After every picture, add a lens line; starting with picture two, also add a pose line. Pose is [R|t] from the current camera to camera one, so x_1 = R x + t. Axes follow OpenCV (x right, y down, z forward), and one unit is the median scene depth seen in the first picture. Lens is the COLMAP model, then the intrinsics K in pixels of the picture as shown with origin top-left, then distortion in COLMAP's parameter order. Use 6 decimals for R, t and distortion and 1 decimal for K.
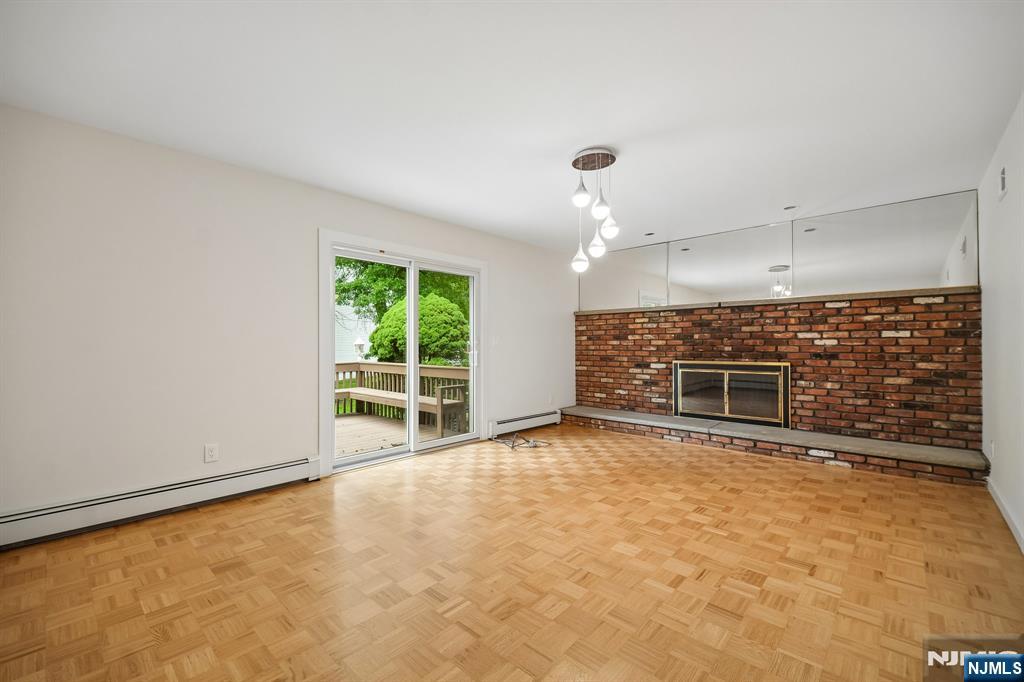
lens RADIAL K [[435.1, 0, 505.3], [0, 435.1, 340.1], [0, 0, 1]] dist [0.001257, -0.000244]
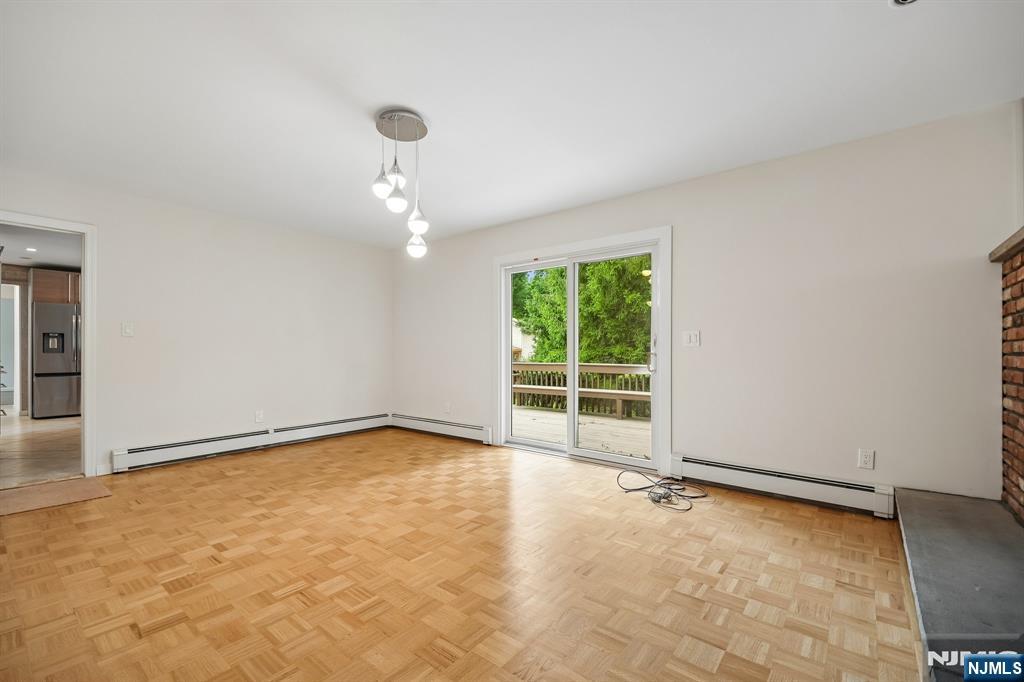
lens RADIAL K [[435.1, 0, 505.3], [0, 435.1, 340.1], [0, 0, 1]] dist [0.001257, -0.000244]
pose [[0.068839, -0.017754, -0.997470, 0.975509], [0.009129, 0.999811, -0.017165, 0.022082], [0.997586, -0.007924, 0.068988, 1.021809]]
